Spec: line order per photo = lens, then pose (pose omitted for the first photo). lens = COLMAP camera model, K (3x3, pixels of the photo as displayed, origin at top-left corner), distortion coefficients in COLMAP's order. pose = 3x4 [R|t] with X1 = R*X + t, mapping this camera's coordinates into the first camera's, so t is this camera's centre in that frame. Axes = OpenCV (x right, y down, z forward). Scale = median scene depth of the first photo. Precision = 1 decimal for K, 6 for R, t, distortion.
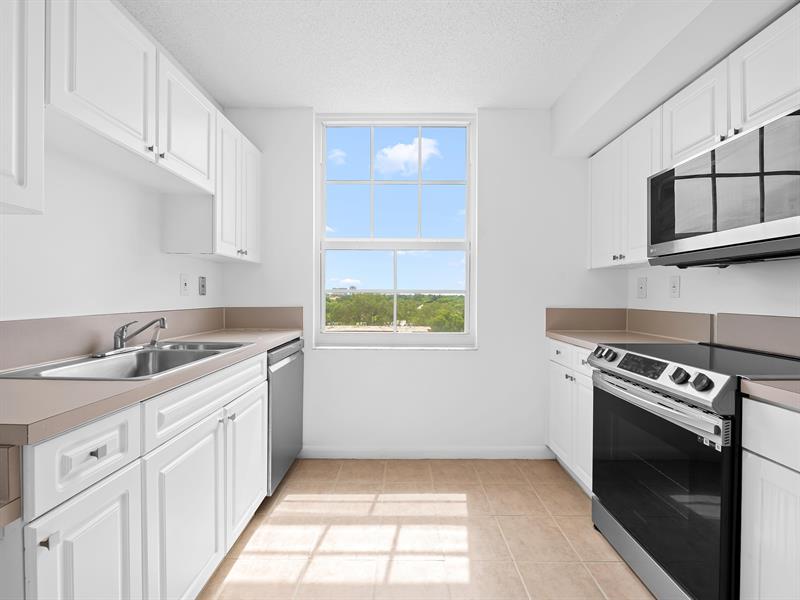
lens RADIAL K [[328.2, 0, 400.7], [0, 328.2, 297.2], [0, 0, 1]] dist [-0.003222, -0.000217]
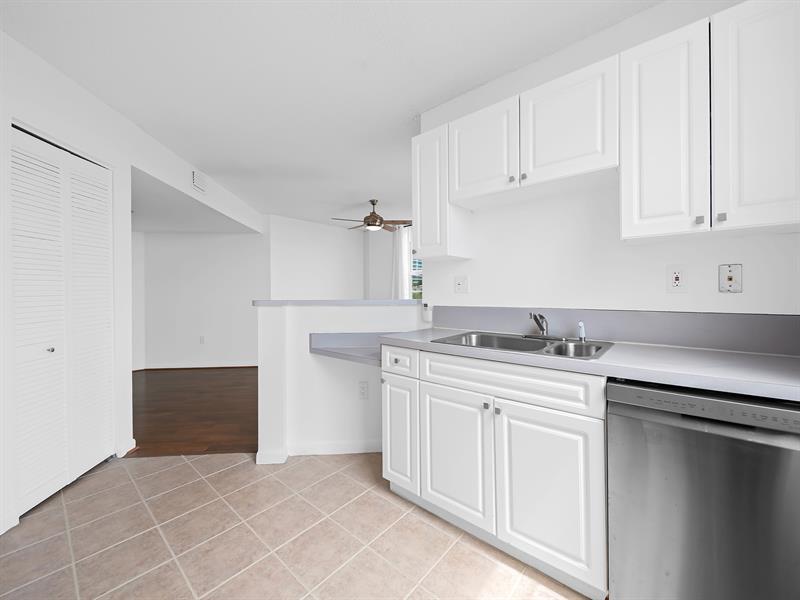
lens RADIAL K [[323.3, 0, 399.9], [0, 323.3, 295.9], [0, 0, 1]] dist [-0.000285, -0.000515]
pose [[-0.643724, 0.008092, -0.765215, 0.474703], [-0.003777, 0.999898, 0.013751, -0.010718], [0.765248, 0.011742, -0.643628, 1.451785]]
